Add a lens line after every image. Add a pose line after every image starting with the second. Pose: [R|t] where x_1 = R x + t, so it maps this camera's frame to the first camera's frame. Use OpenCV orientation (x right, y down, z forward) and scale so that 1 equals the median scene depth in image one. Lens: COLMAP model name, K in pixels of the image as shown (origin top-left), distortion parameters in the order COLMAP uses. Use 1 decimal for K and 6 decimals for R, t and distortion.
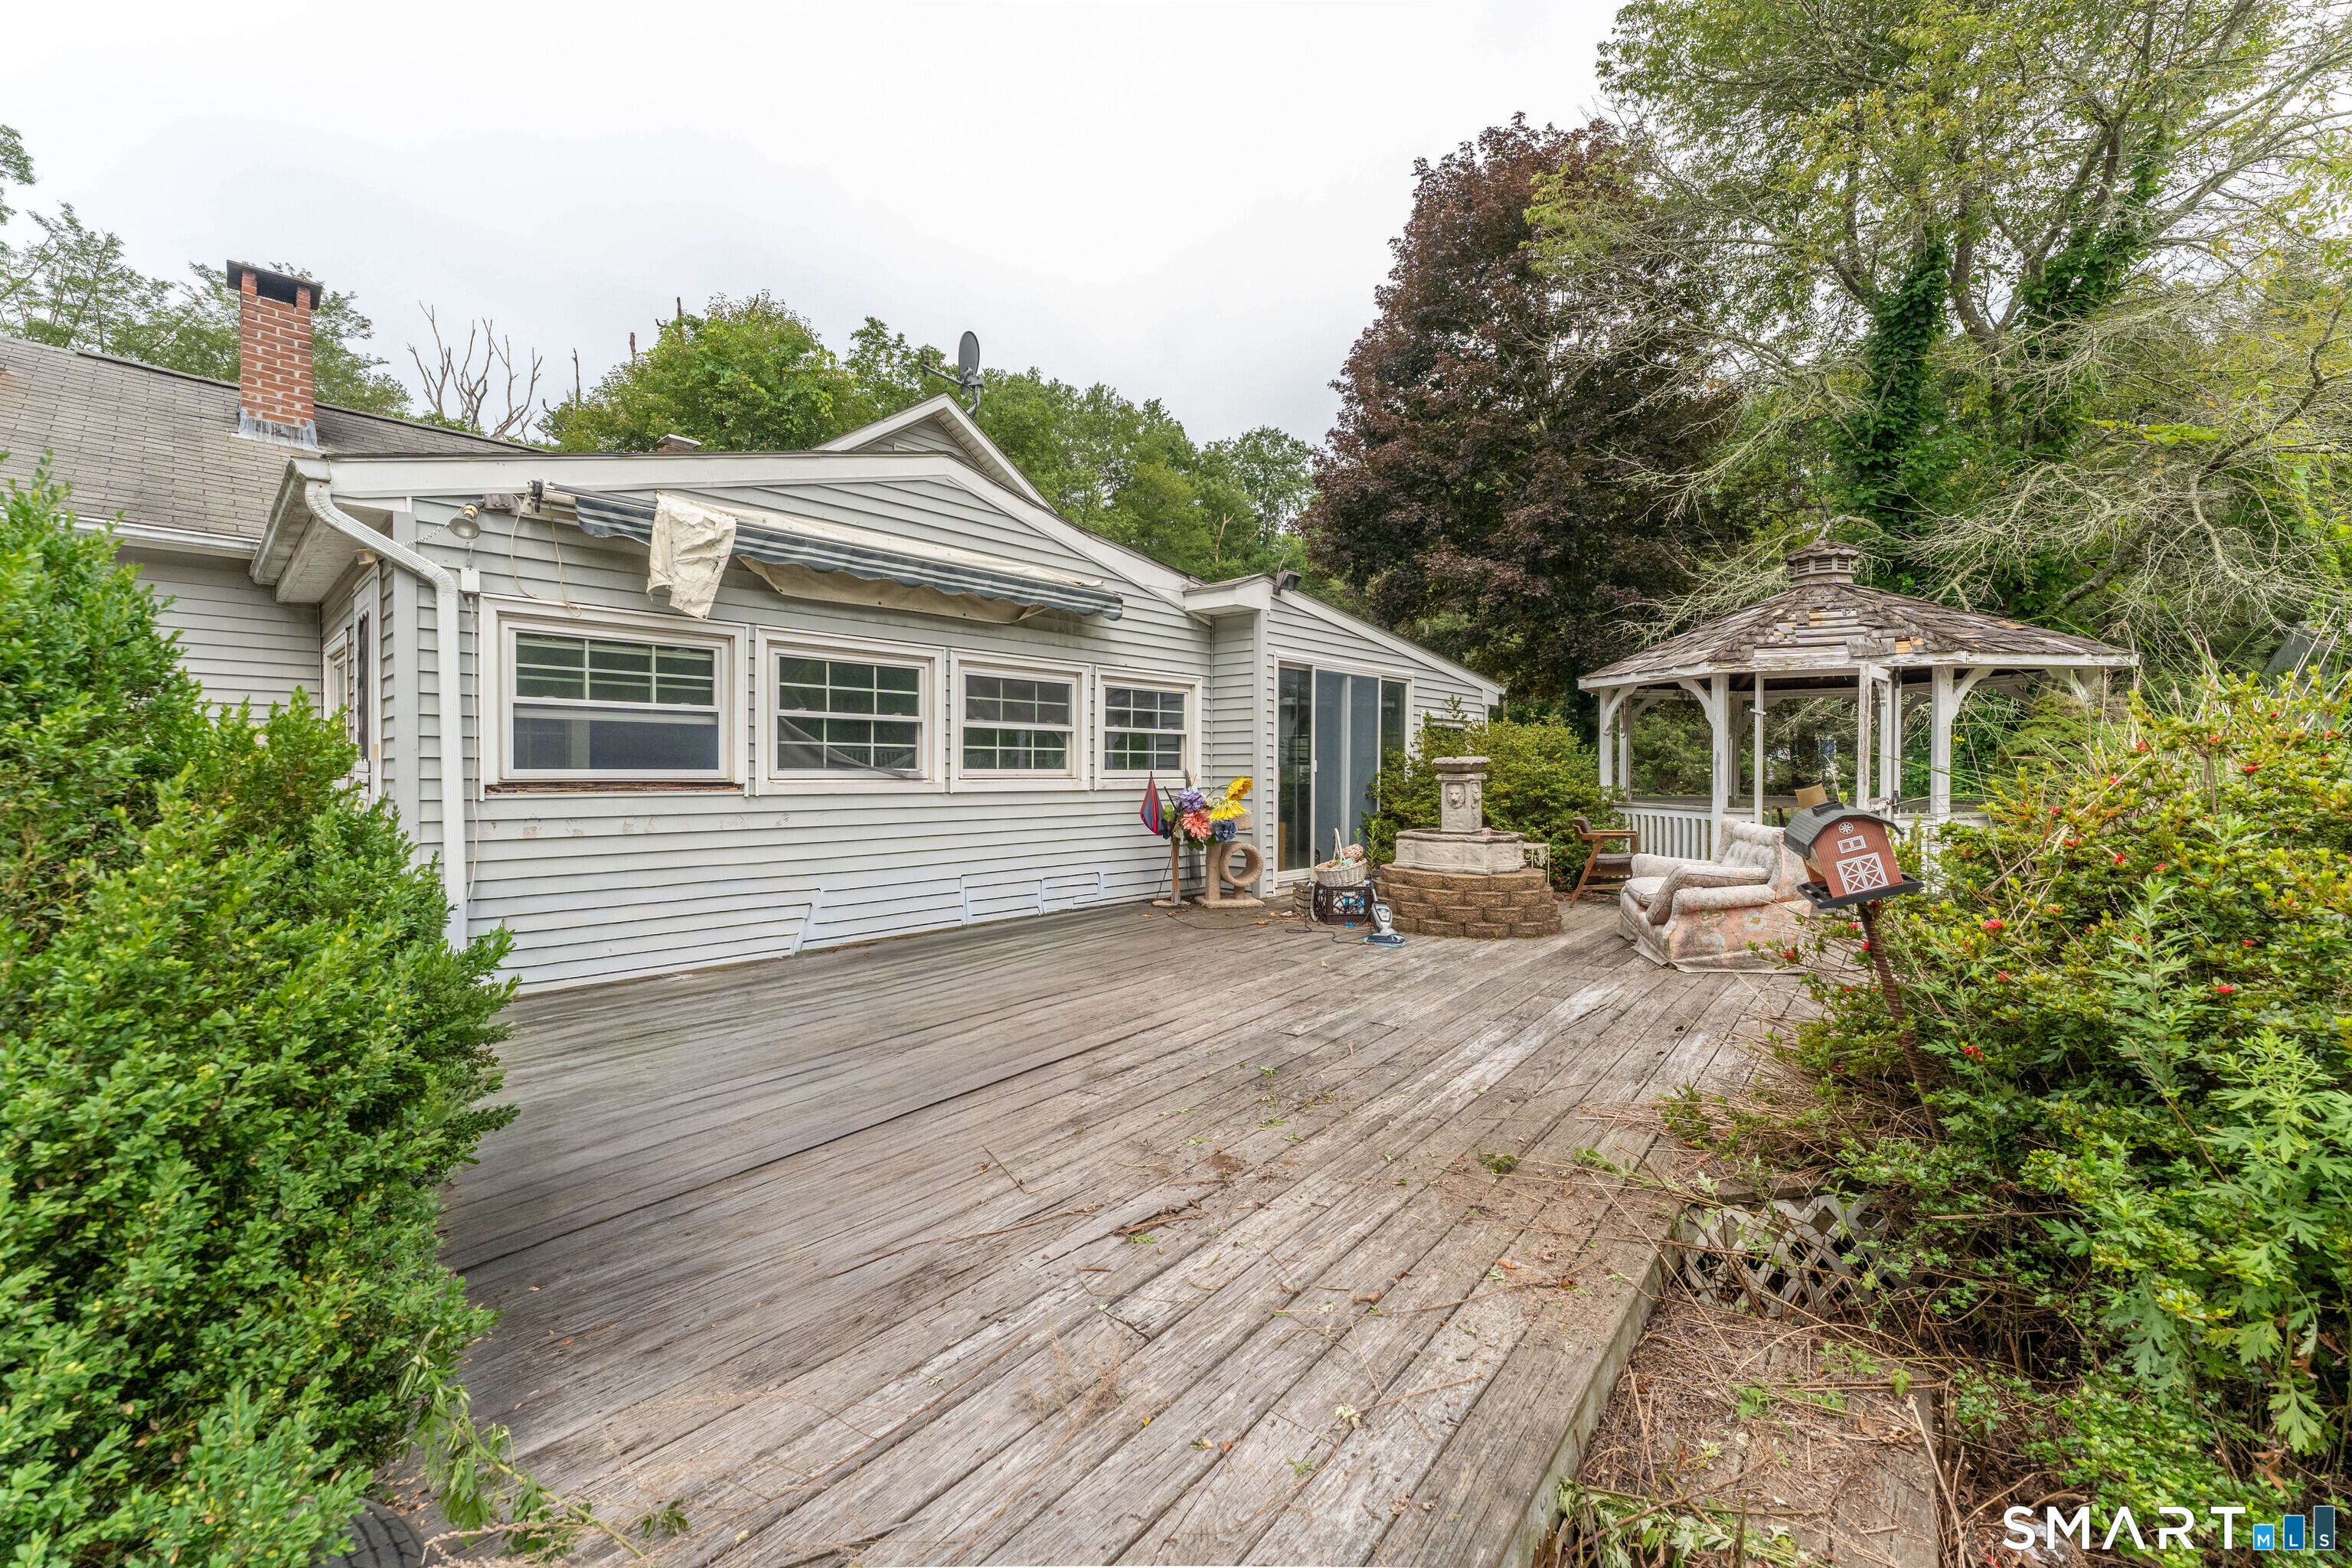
lens RADIAL K [[946.6, 0, 1165.7], [0, 946.6, 777.7], [0, 0, 1]] dist [-0.003760, -0.000175]
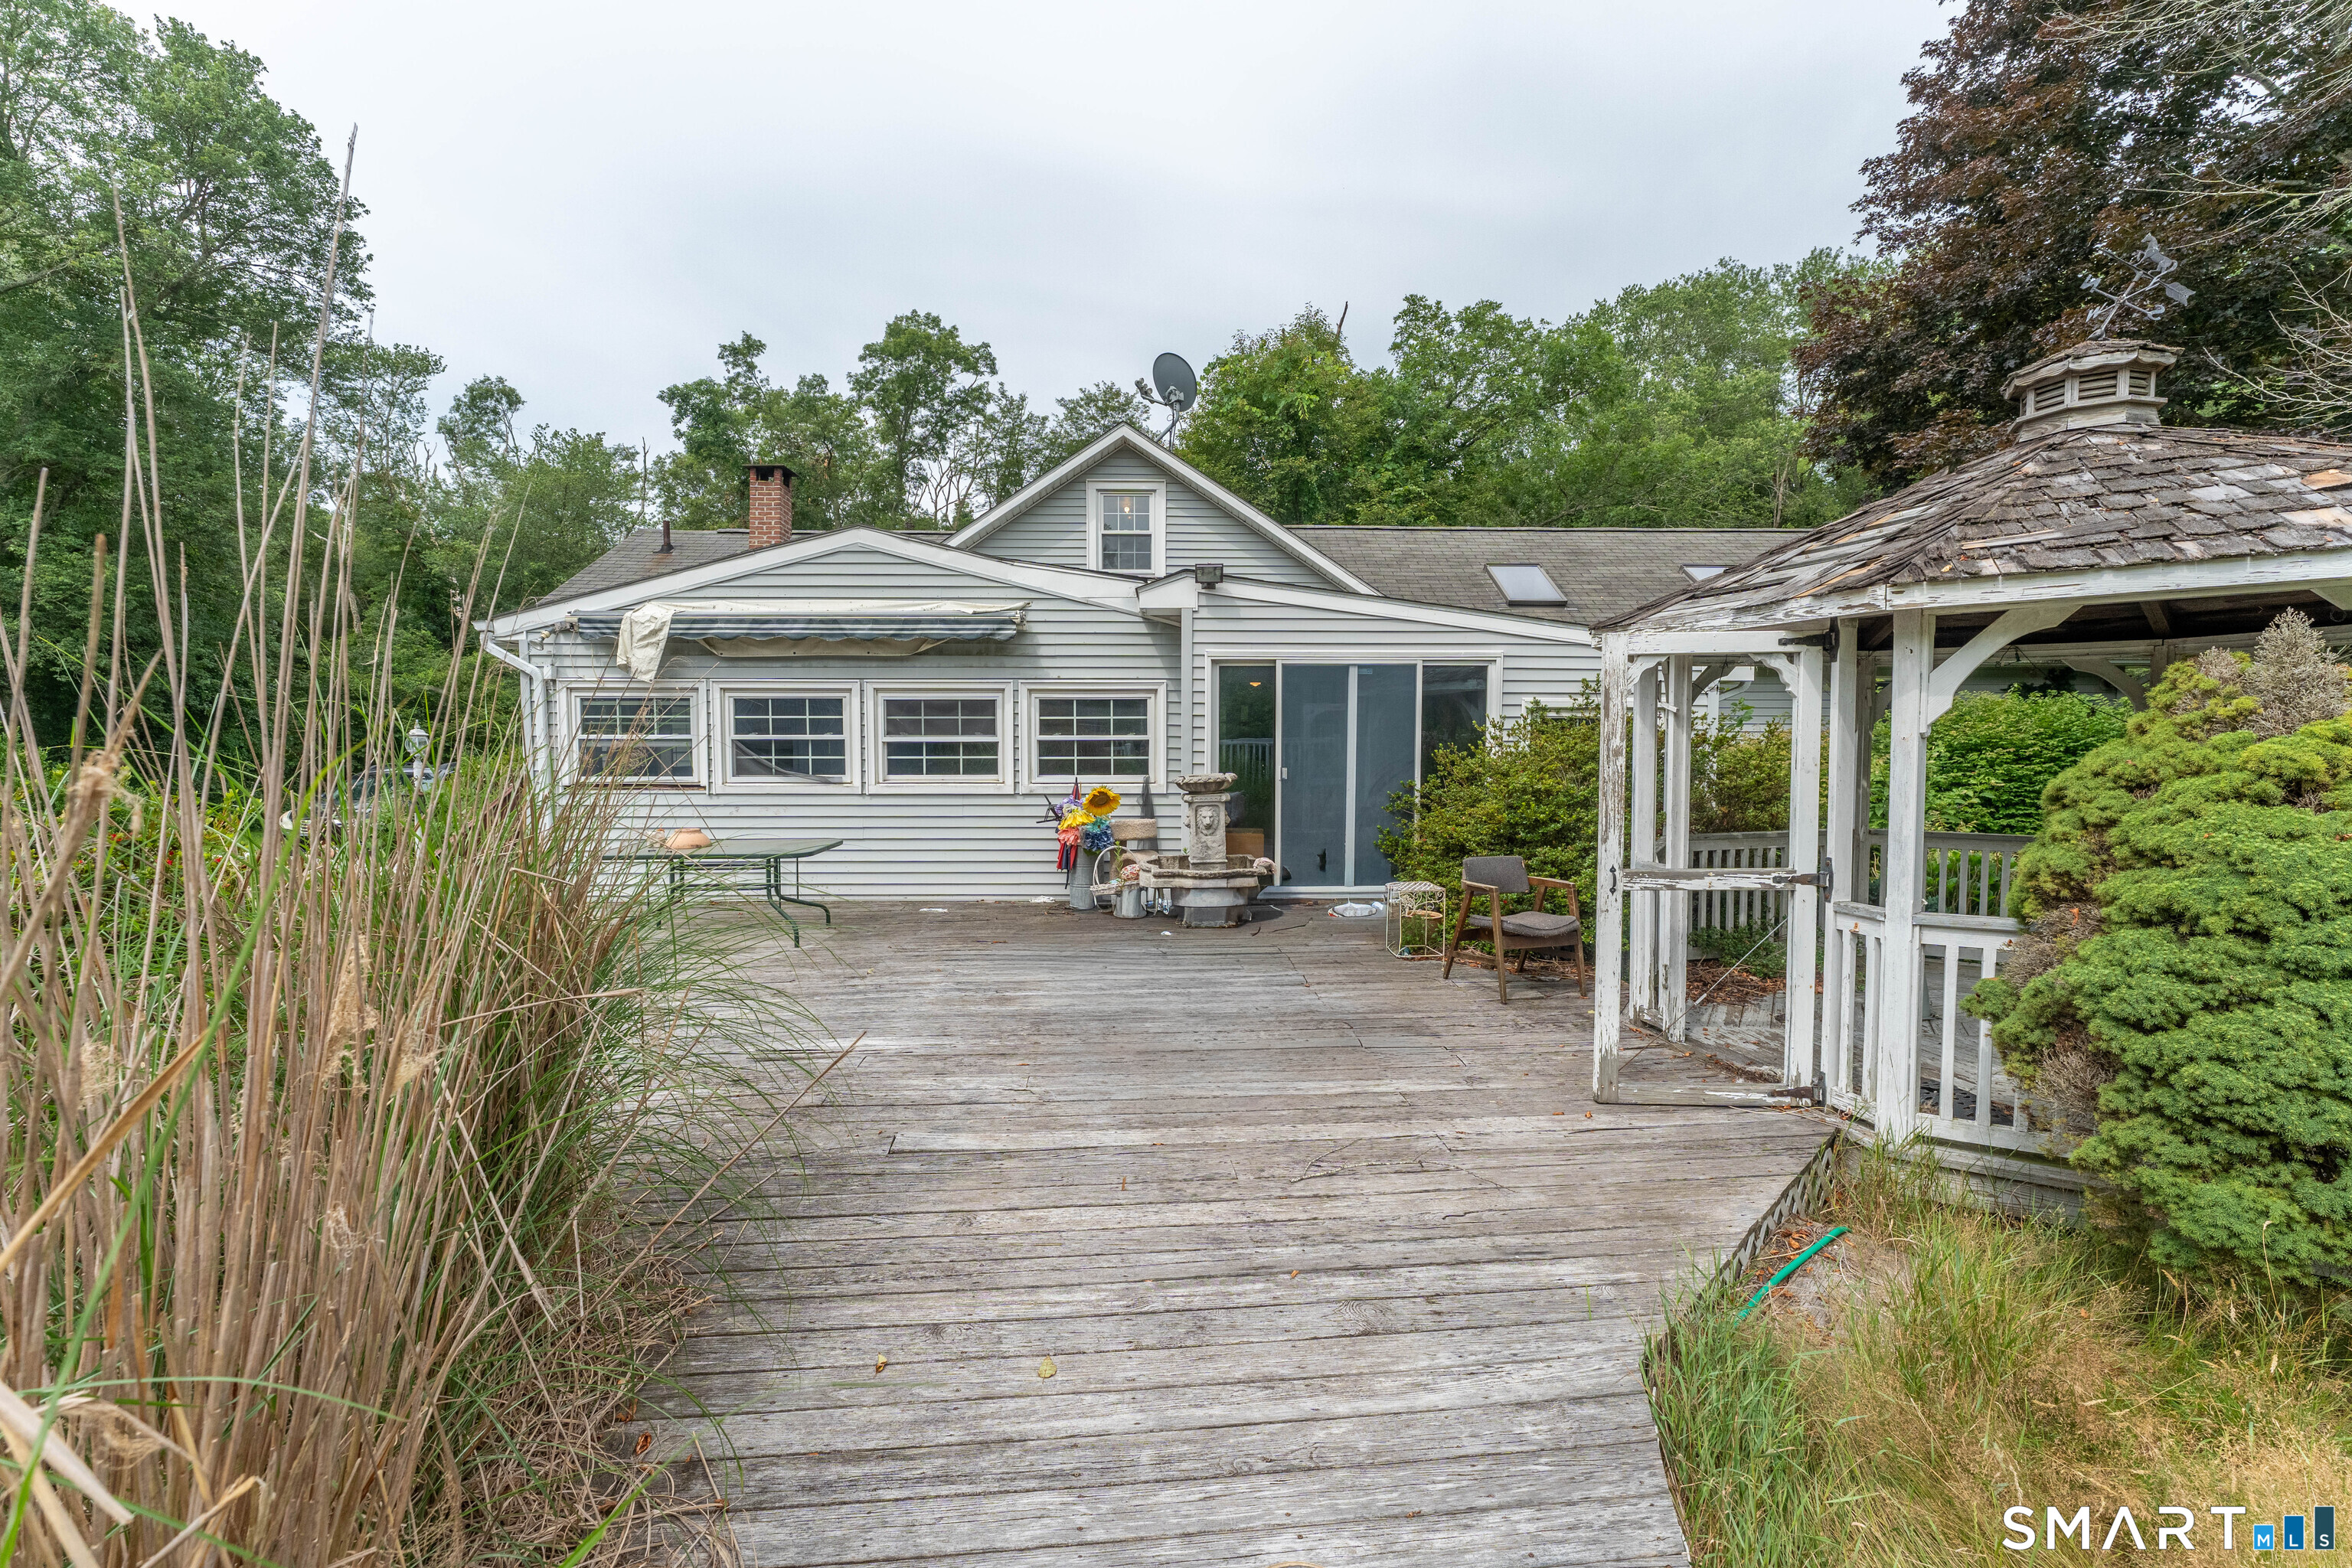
lens RADIAL K [[946.6, 0, 1166.5], [0, 946.6, 782.9], [0, 0, 1]] dist [-0.003760, -0.000175]
pose [[0.696228, 0.033054, -0.717060, 0.911299], [-0.002145, 0.999031, 0.043970, -0.053283], [0.717818, -0.029075, 0.695624, 0.387332]]
